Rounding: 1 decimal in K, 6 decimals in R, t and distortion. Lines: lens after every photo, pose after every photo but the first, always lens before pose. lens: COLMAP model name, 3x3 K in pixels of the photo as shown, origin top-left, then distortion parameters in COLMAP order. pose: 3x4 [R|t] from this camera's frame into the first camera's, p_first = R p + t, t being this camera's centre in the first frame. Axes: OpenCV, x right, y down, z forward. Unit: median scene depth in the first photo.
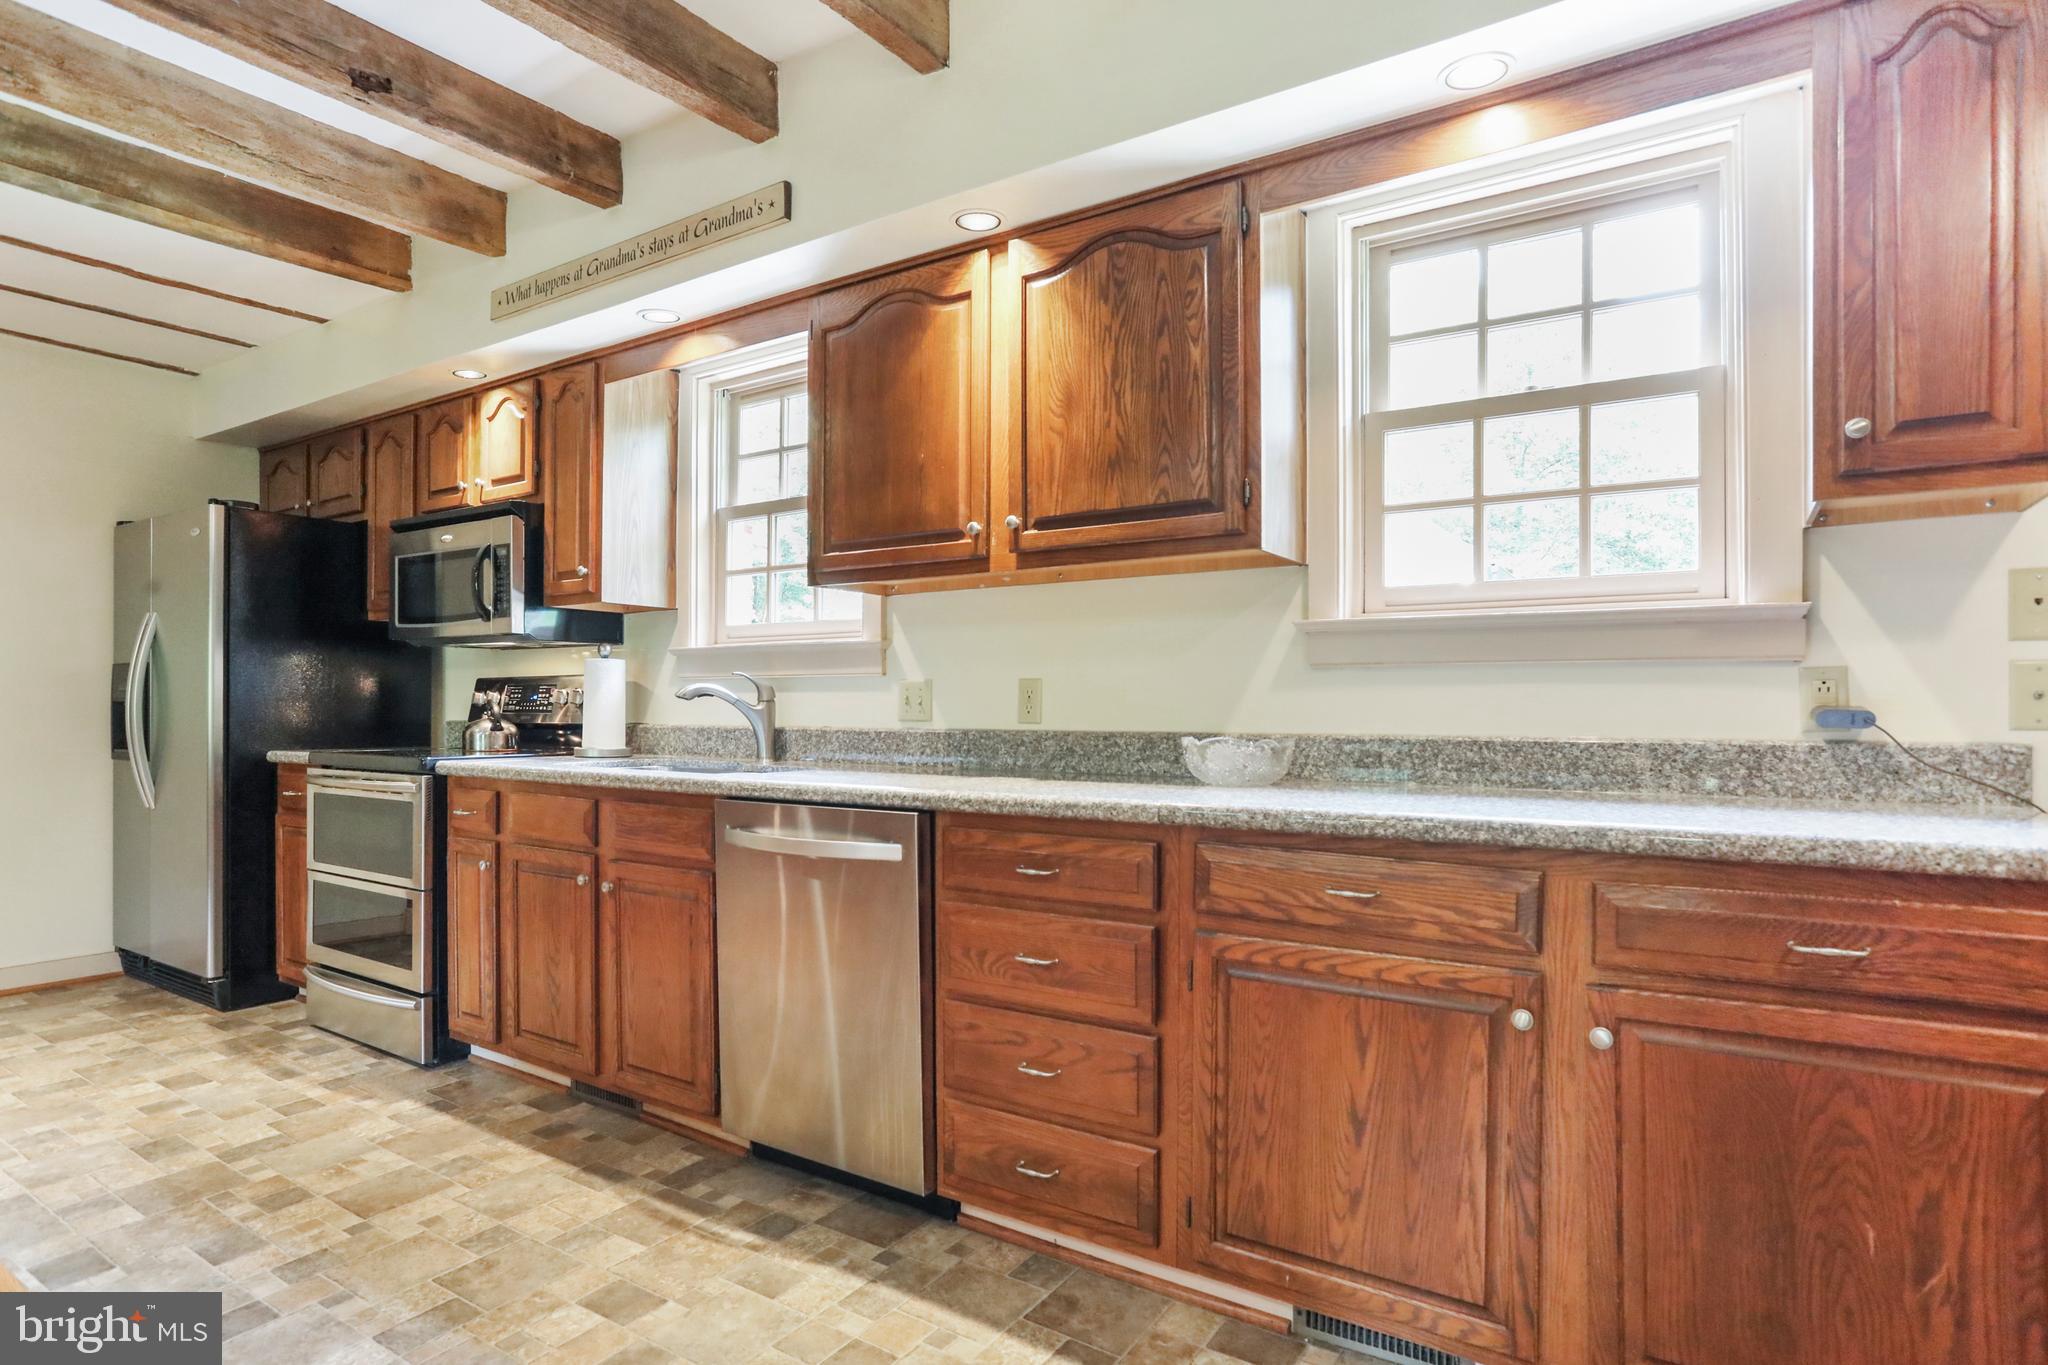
lens RADIAL K [[1081.1, 0, 1038.5], [0, 1081.1, 712.3], [0, 0, 1]] dist [-0.043703, 0.020423]
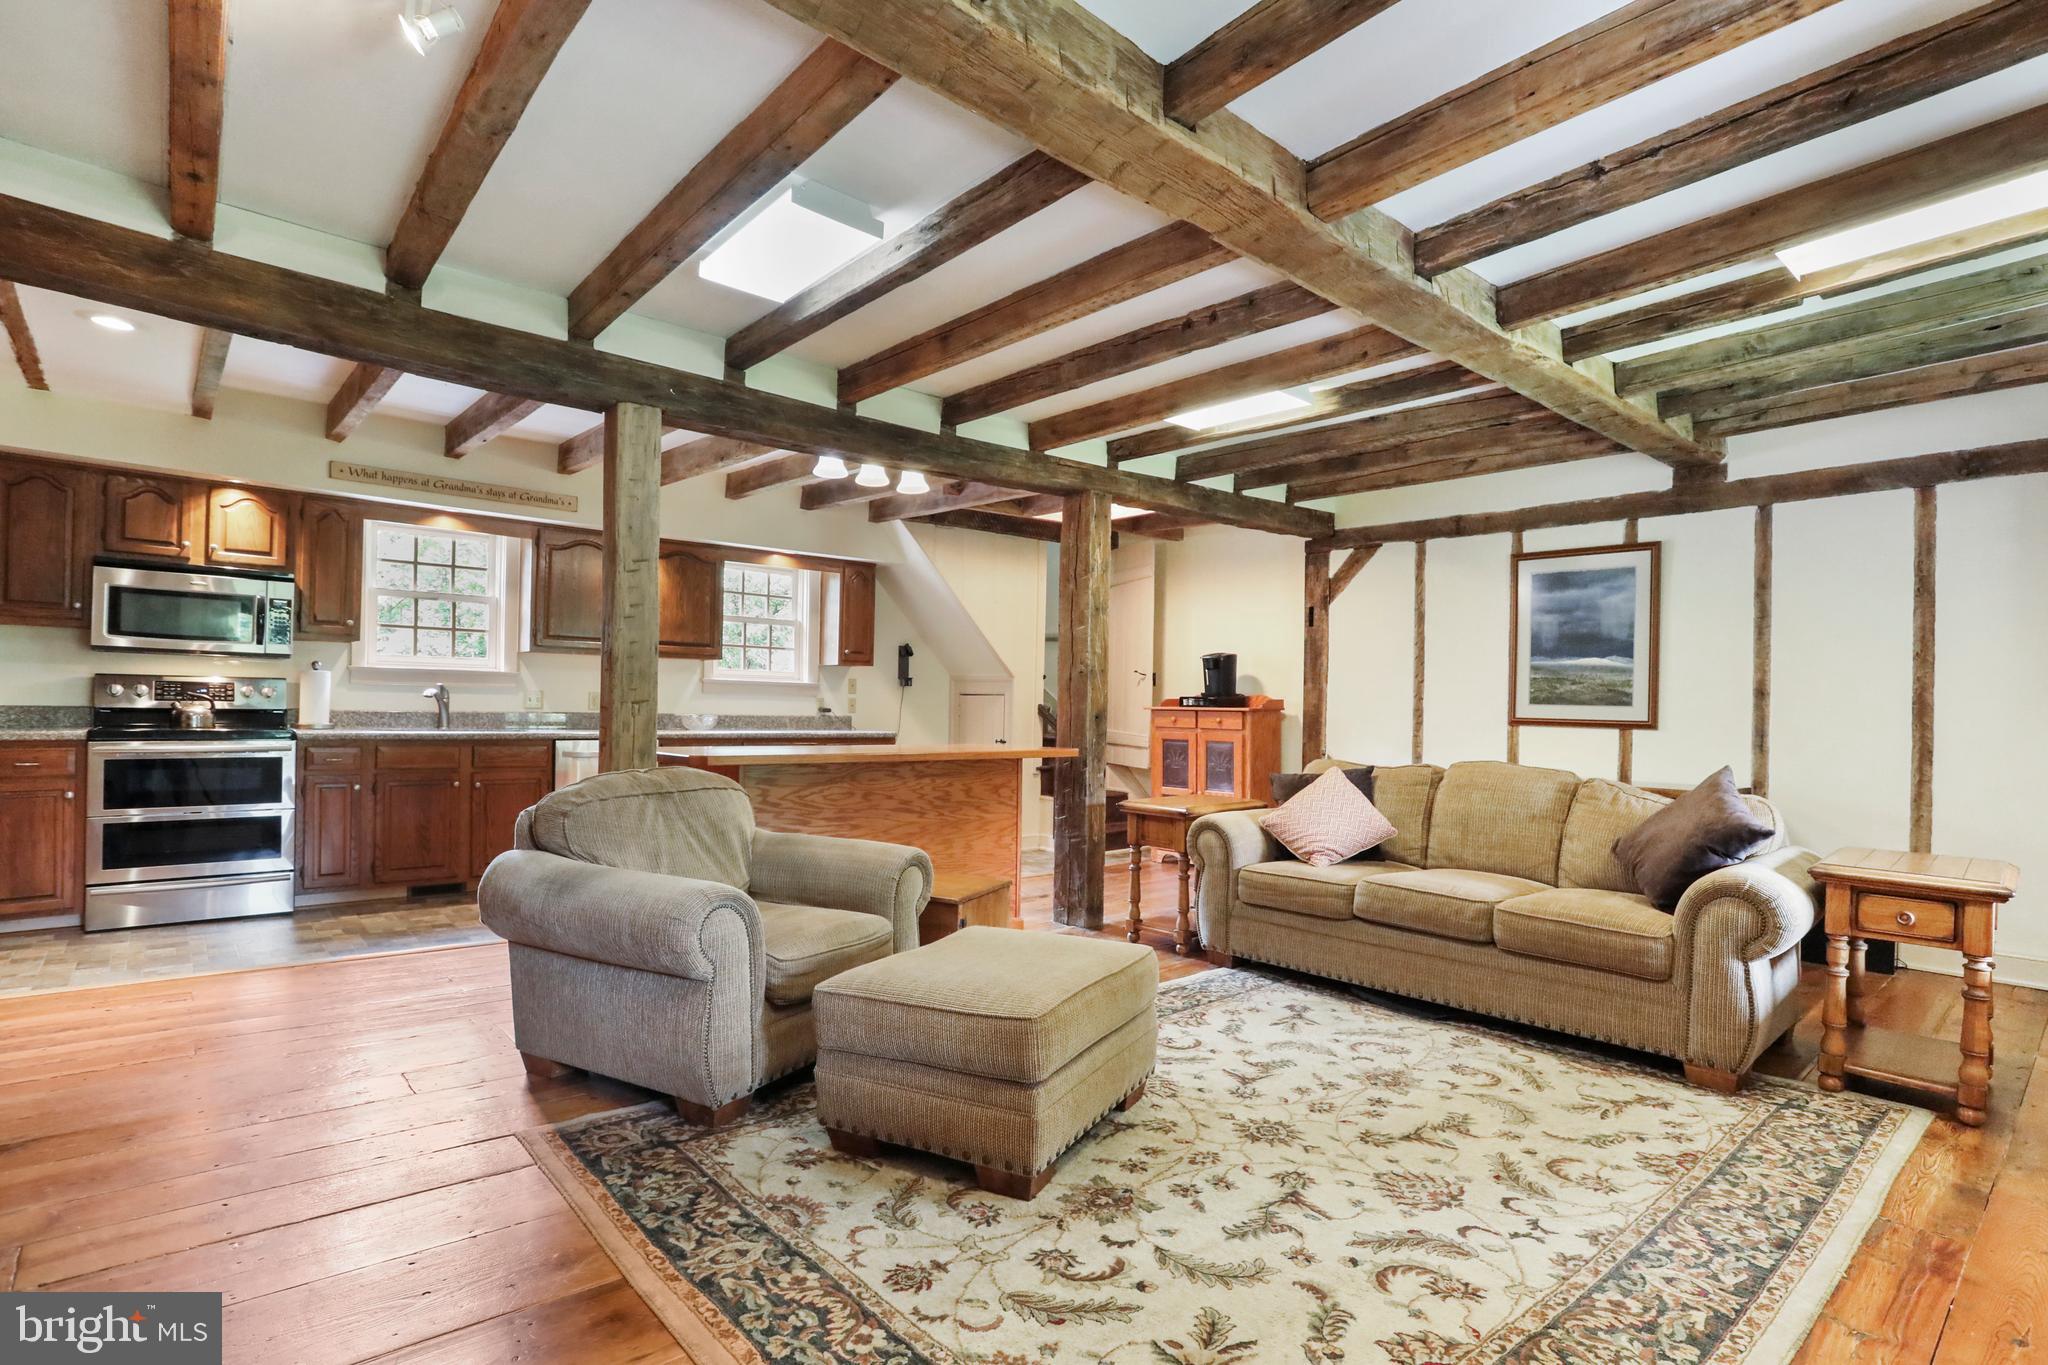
lens RADIAL K [[1002.7, 0, 1025.6], [0, 1002.7, 701.5], [0, 0, 1]] dist [-0.046573, 0.021805]
pose [[0.255848, 0.007648, 0.966687, -2.387184], [-0.016782, 0.999853, -0.003468, -0.021599], [-0.966571, -0.015335, 0.255939, -0.687895]]
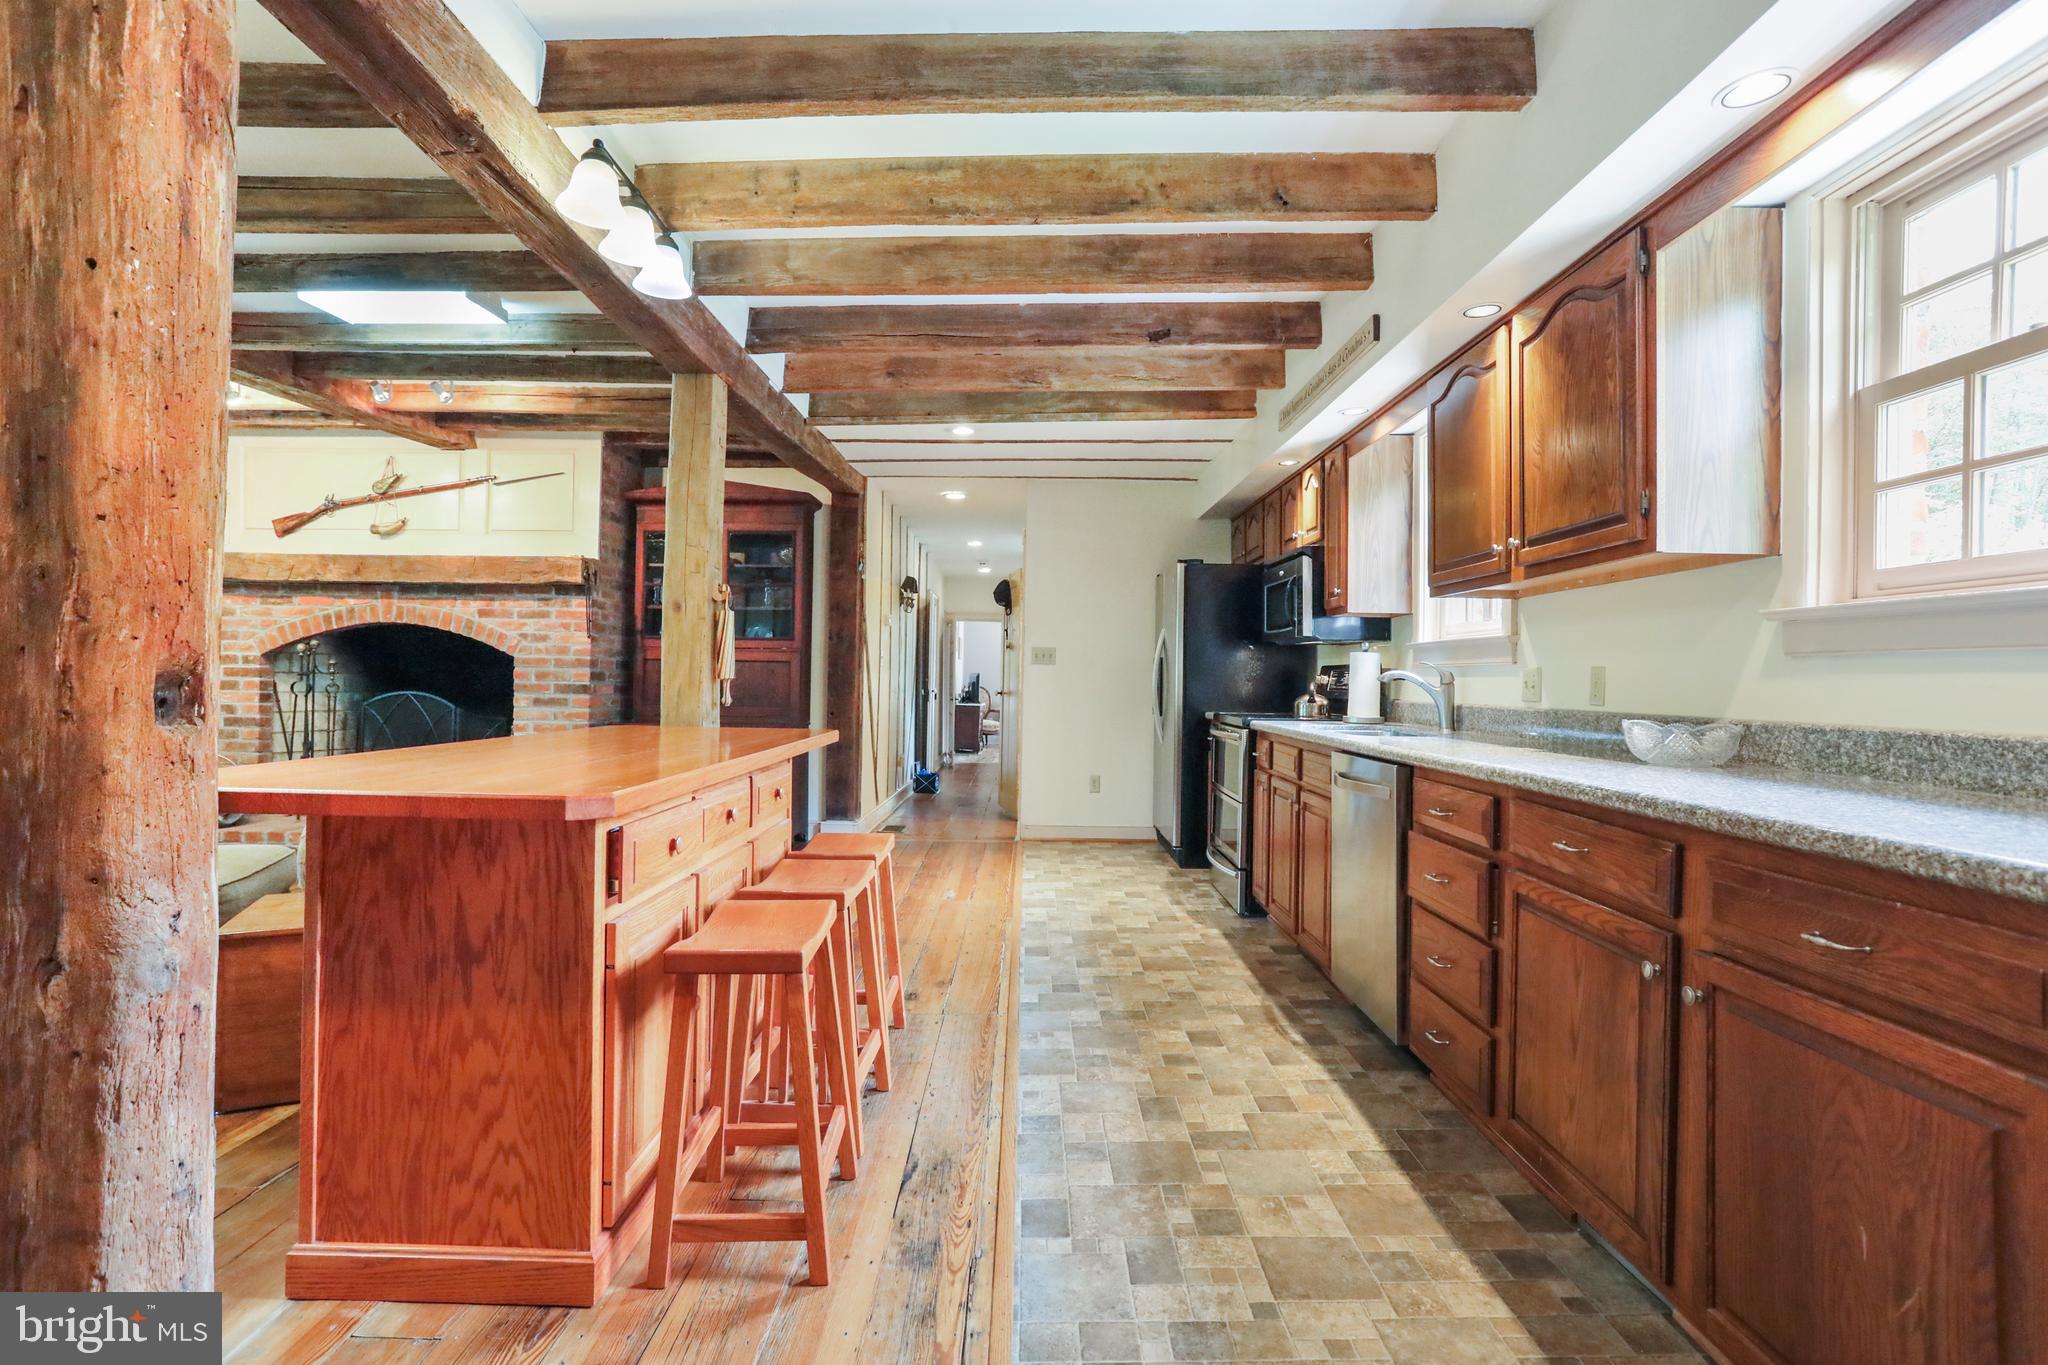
lens RADIAL K [[1002.7, 0, 1017.7], [0, 1002.7, 666.8], [0, 0, 1]] dist [-0.046573, 0.021805]
pose [[0.537834, -0.005053, -0.843035, 0.647630], [-0.014497, 0.999779, -0.015242, -0.007423], [0.842926, 0.020419, 0.537642, -0.095064]]
